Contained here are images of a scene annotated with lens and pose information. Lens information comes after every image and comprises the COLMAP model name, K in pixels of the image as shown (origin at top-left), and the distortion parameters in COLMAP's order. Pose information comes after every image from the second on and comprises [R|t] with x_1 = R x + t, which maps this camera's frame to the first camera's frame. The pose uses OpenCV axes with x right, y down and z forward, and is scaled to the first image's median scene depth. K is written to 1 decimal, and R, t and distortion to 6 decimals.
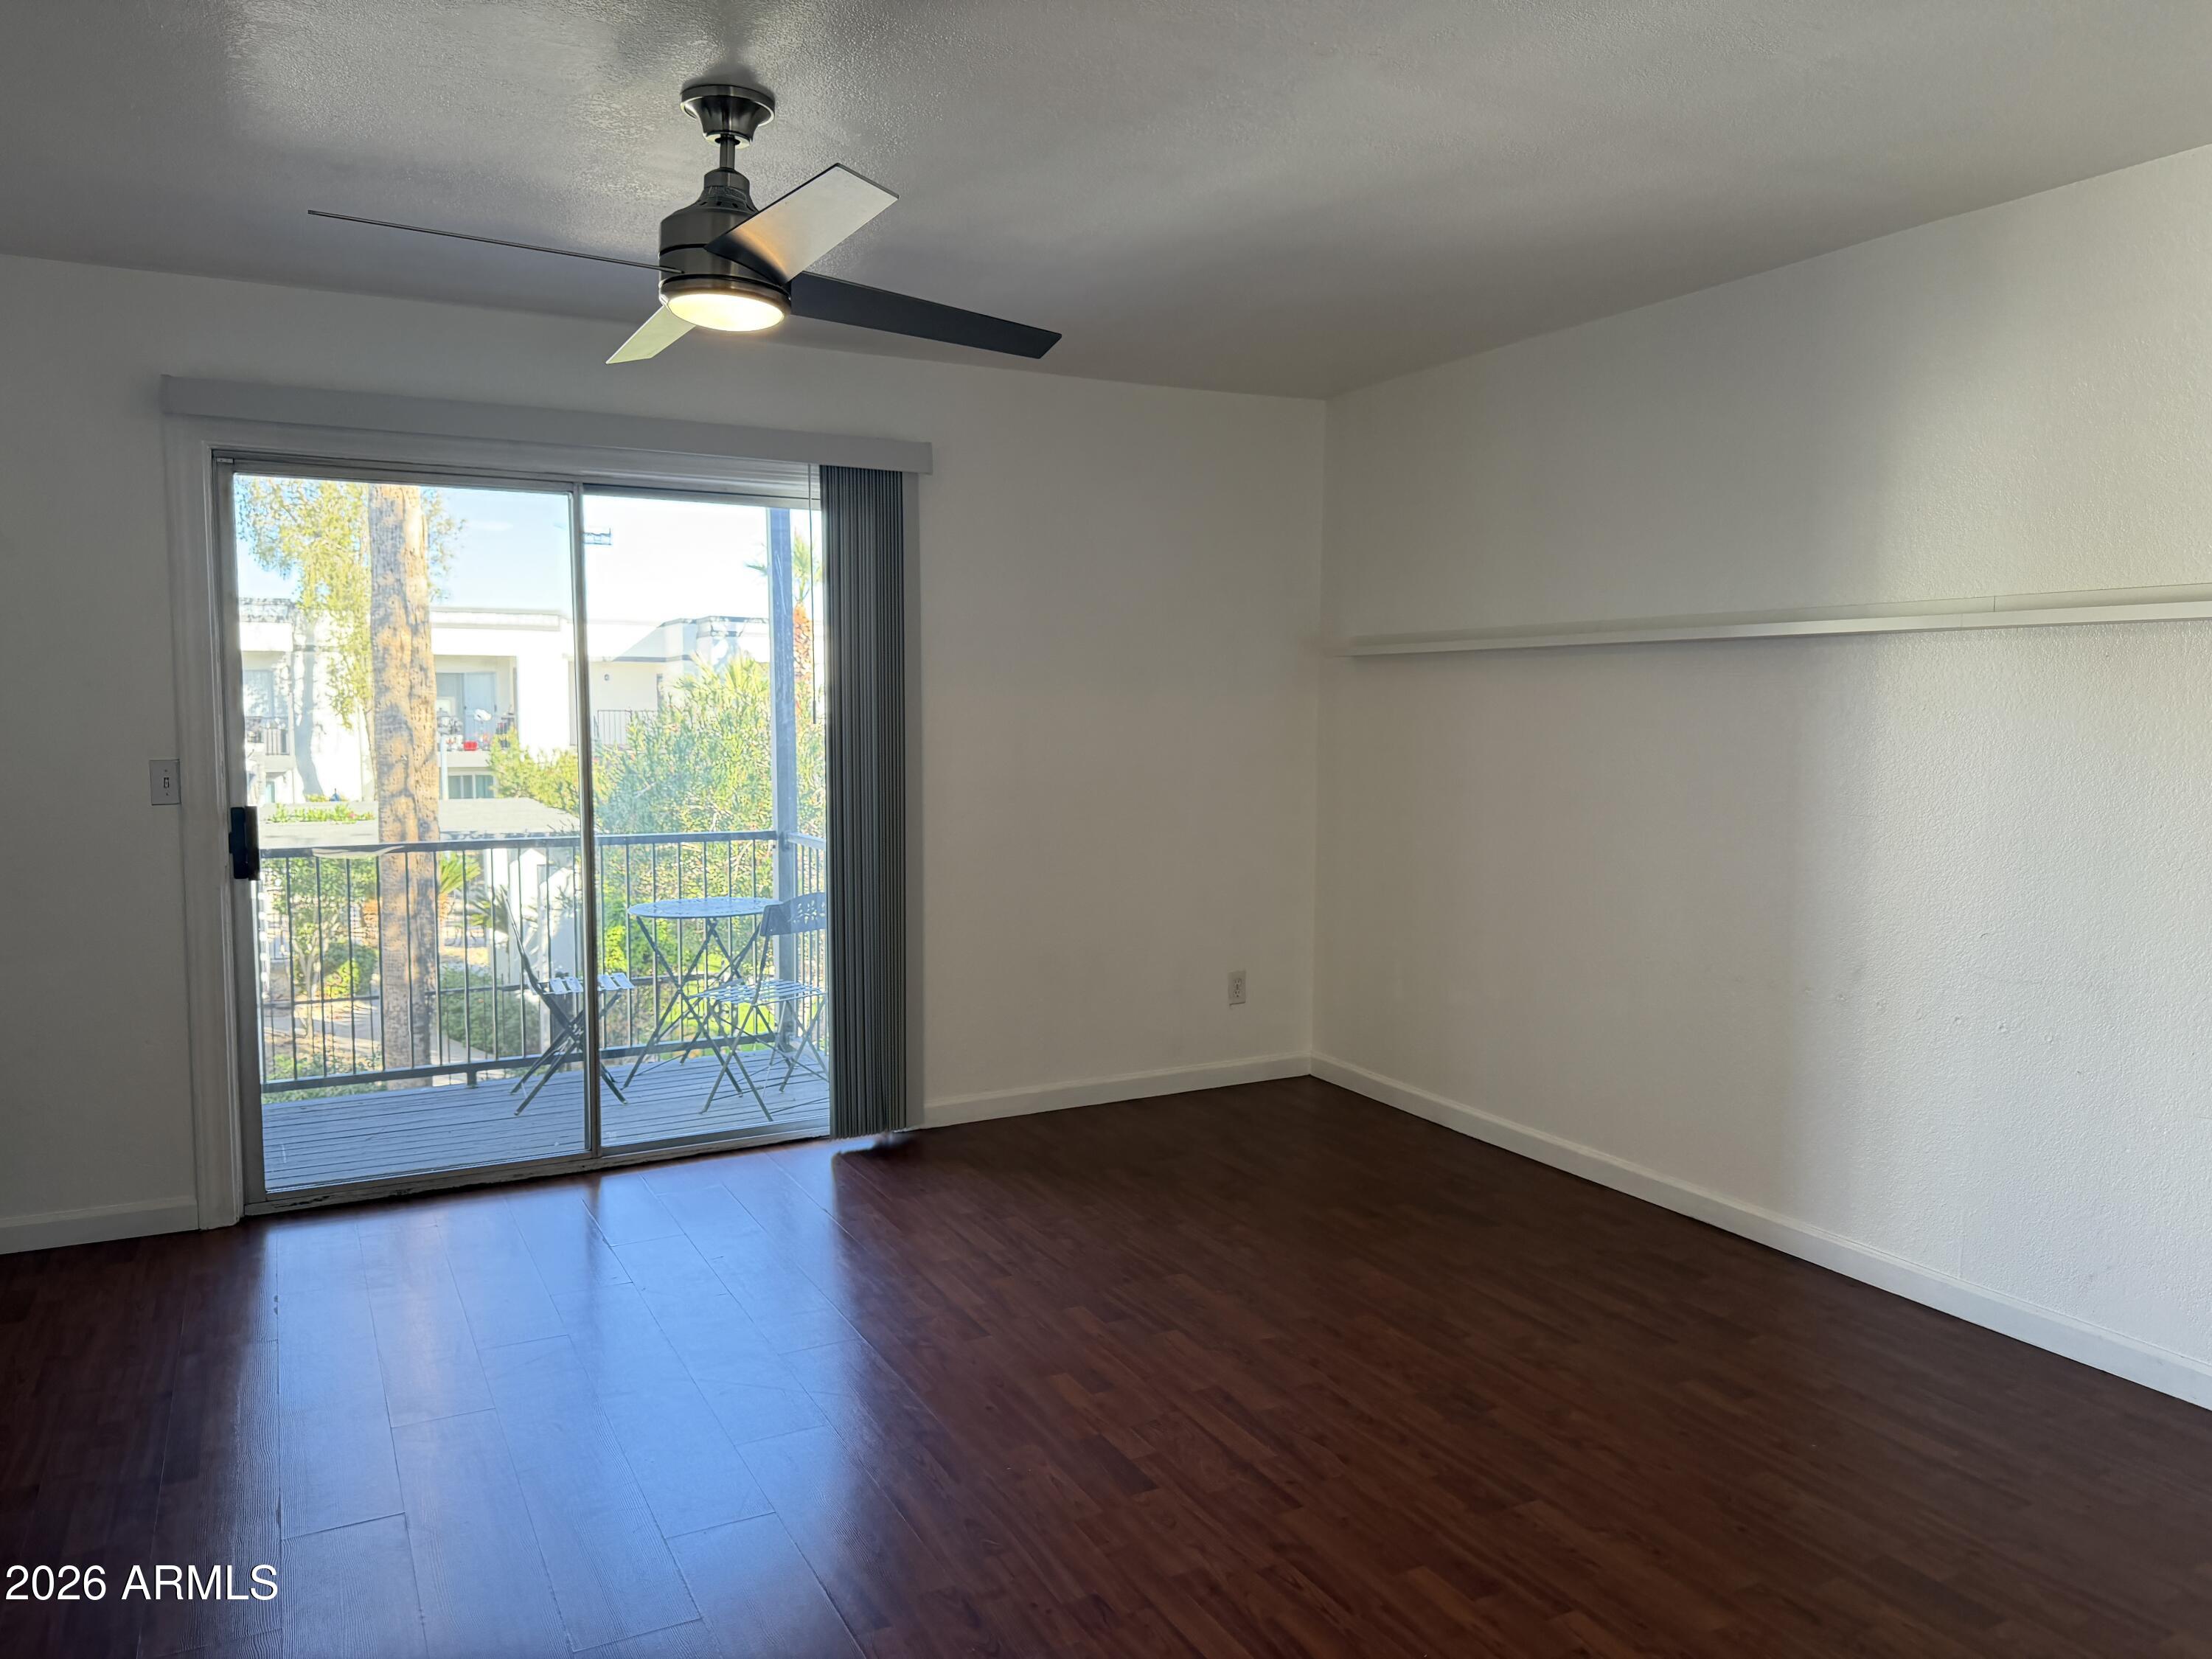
lens RADIAL K [[1566.0, 0, 1106.0], [0, 1566.0, 829.5], [0, 0, 1]] dist [0.191527, -0.370997]
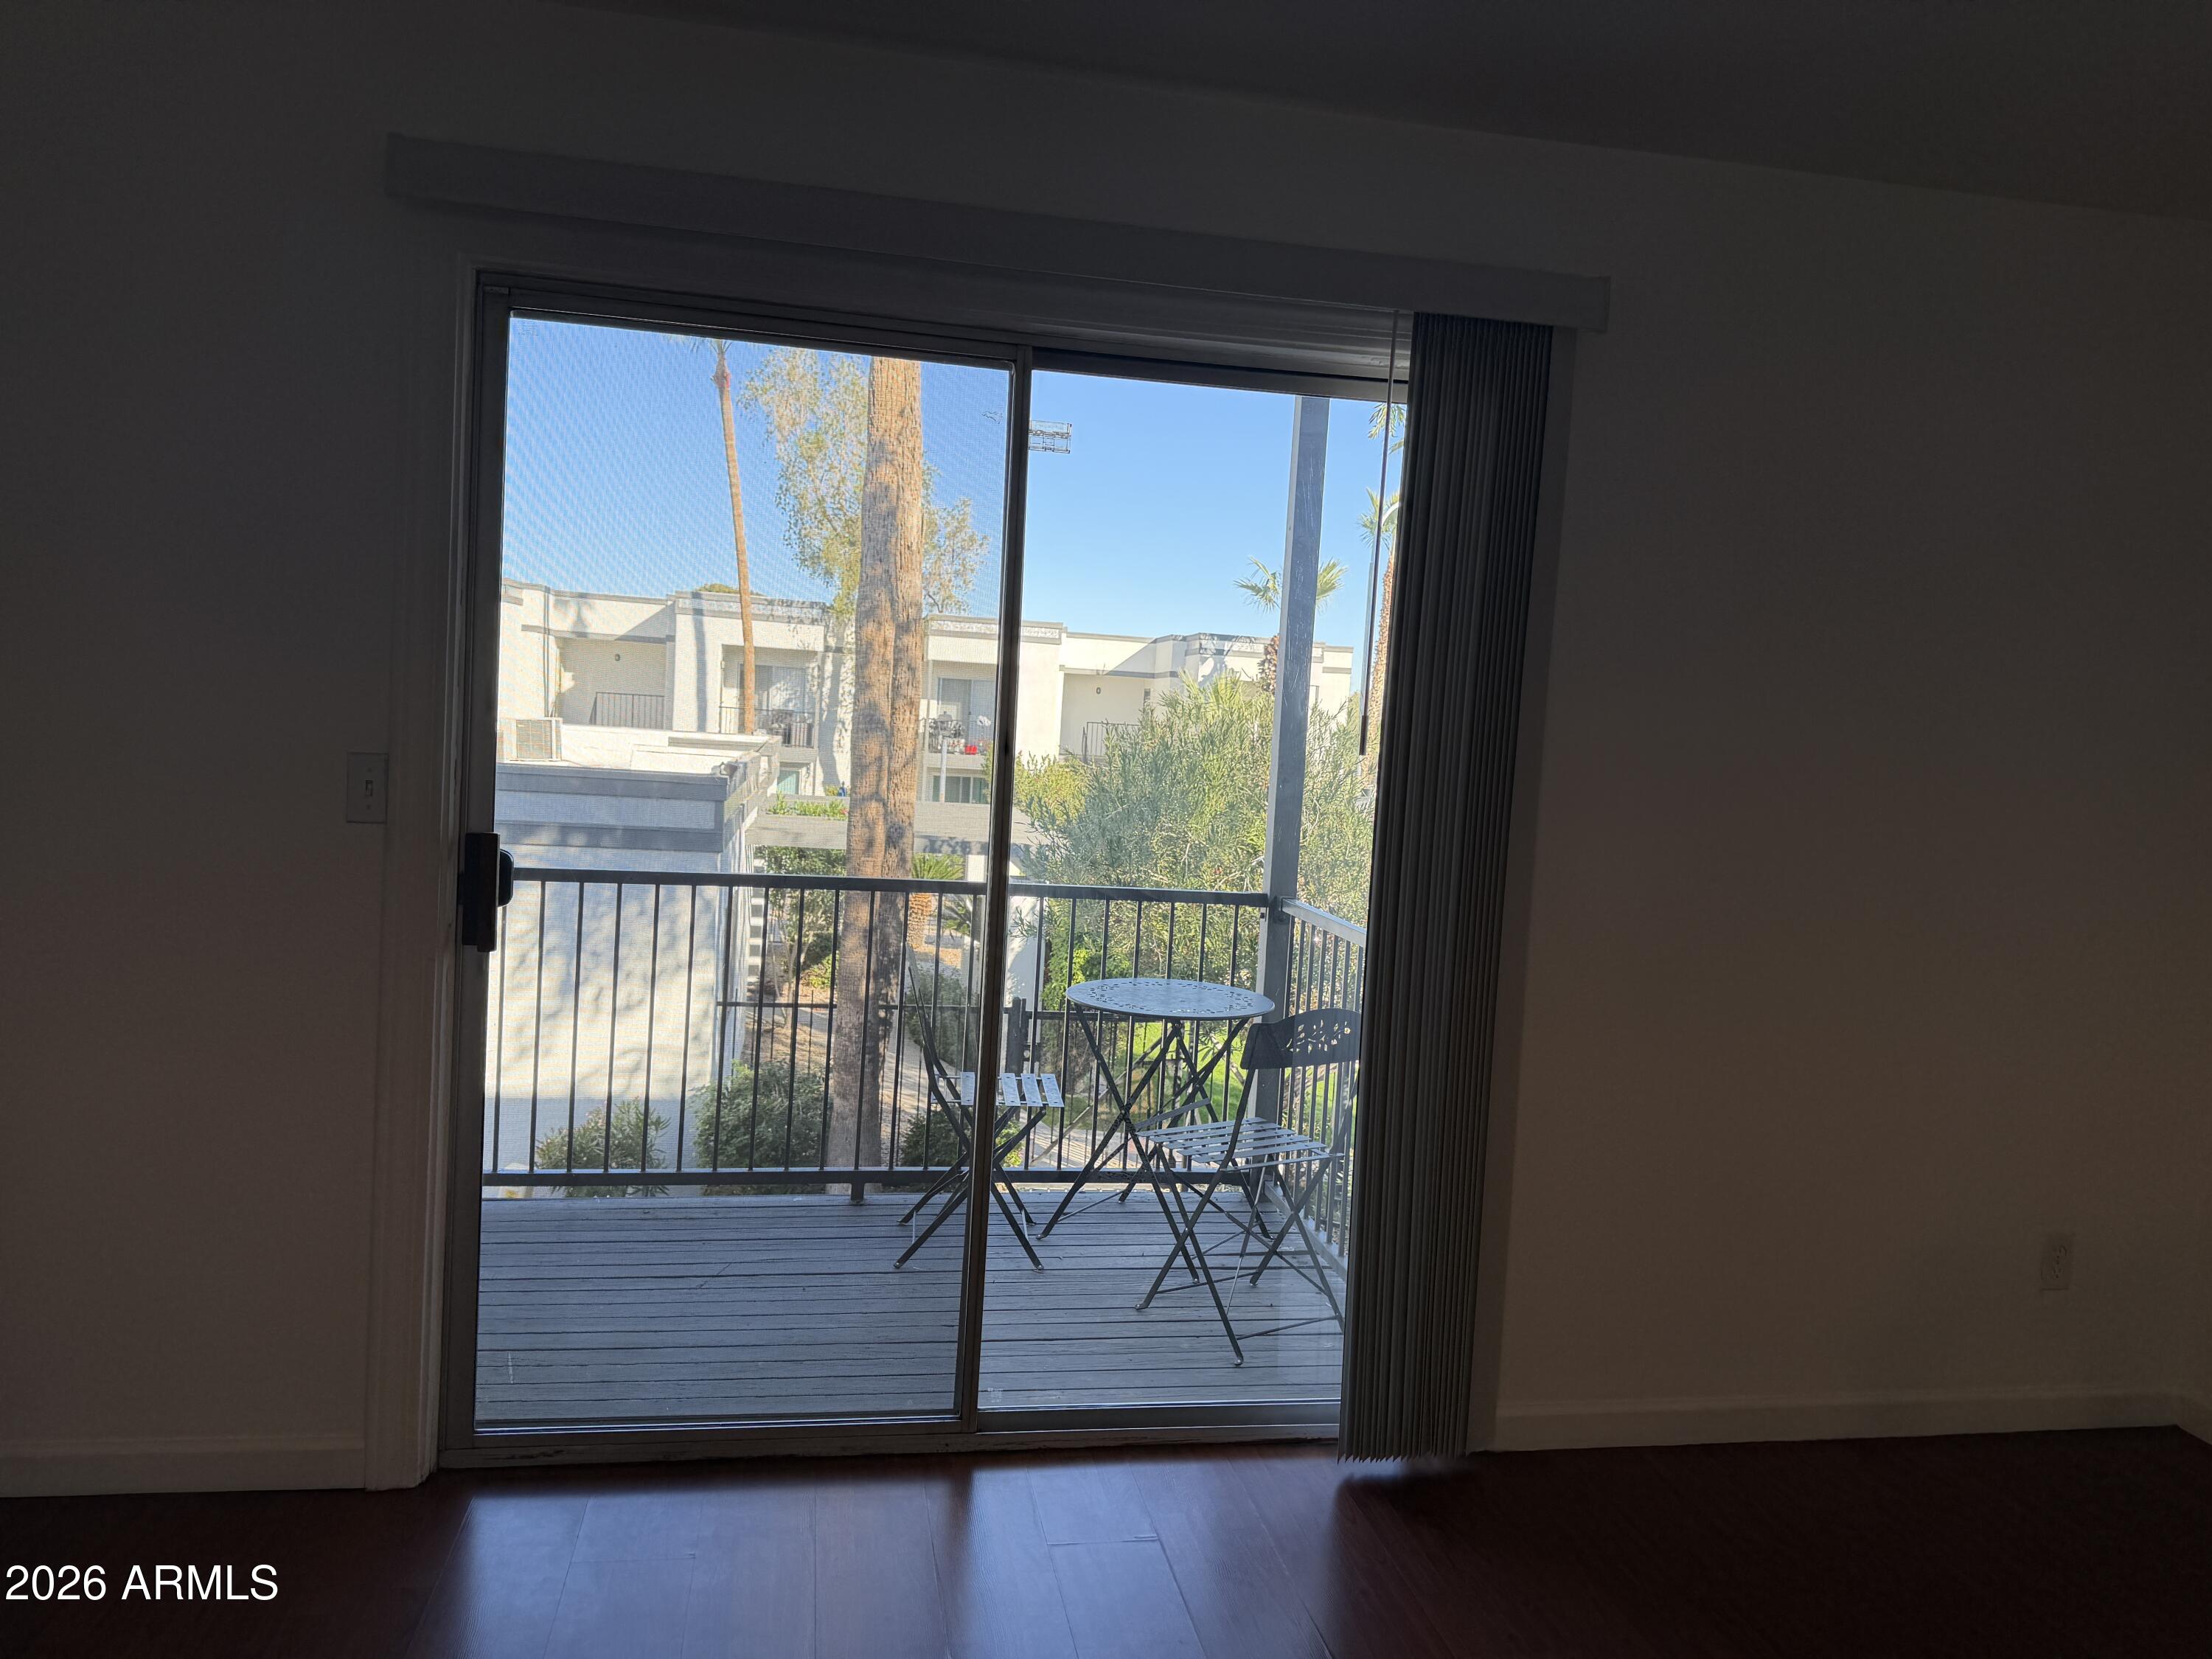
lens RADIAL K [[1561.7, 0, 1106.0], [0, 1561.7, 829.5], [0, 0, 1]] dist [0.000994, 0.000127]
pose [[0.953994, 0.076722, -0.289843, -0.040337], [-0.081229, 0.996689, -0.003535, -0.011401], [0.288612, 0.026916, 0.957068, 0.157837]]
